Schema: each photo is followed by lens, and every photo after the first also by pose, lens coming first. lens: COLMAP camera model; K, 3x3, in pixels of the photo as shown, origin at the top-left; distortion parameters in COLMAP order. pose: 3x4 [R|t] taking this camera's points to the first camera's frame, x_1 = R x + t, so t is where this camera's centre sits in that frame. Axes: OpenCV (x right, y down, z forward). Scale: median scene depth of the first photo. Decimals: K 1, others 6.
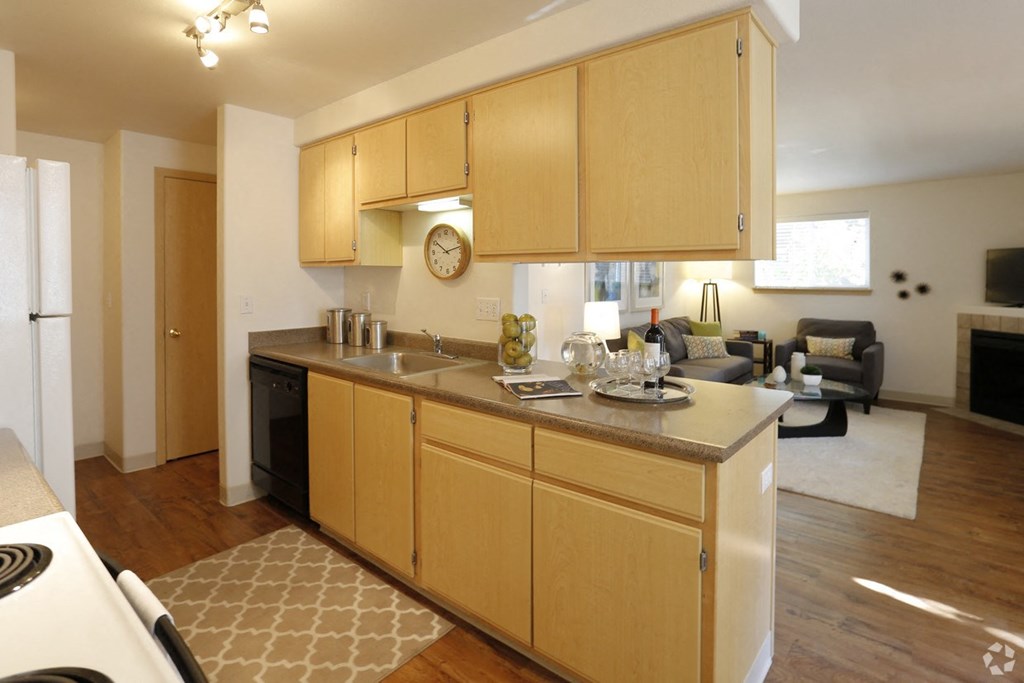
lens RADIAL K [[508.9, 0, 512.4], [0, 508.9, 283.2], [0, 0, 1]] dist [-0.002995, -0.000434]
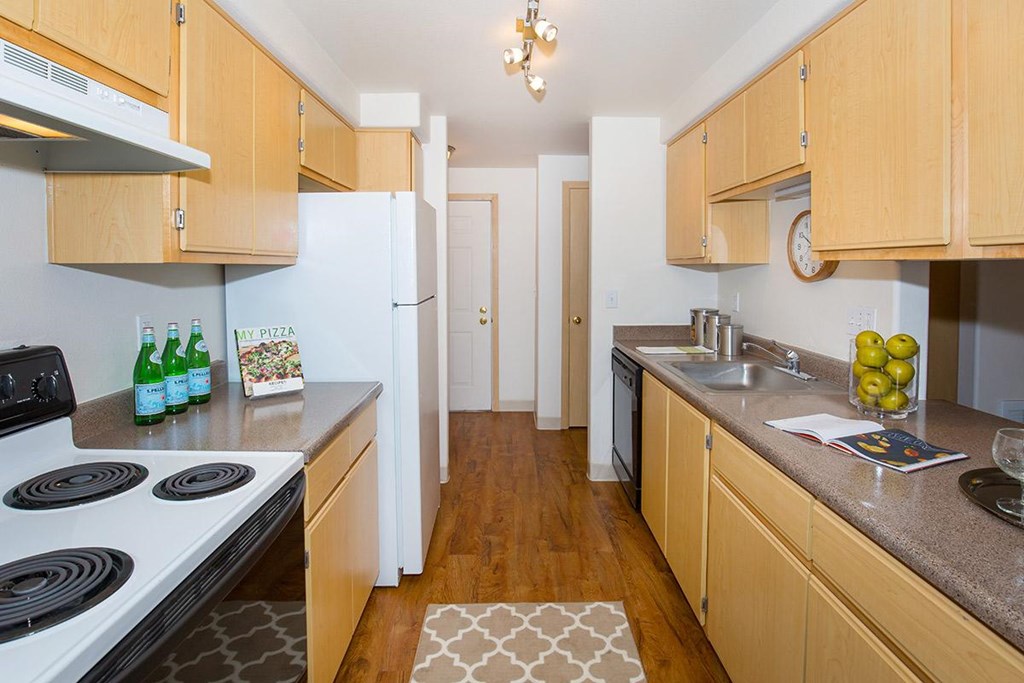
lens RADIAL K [[516.8, 0, 578.6], [0, 516.8, 289.5], [0, 0, 1]] dist [-0.036675, 0.000412]
pose [[0.696117, 0.032602, -0.717188, 0.216331], [-0.012604, 0.999369, 0.033197, -0.015694], [0.717818, -0.014070, 0.696089, 0.191888]]
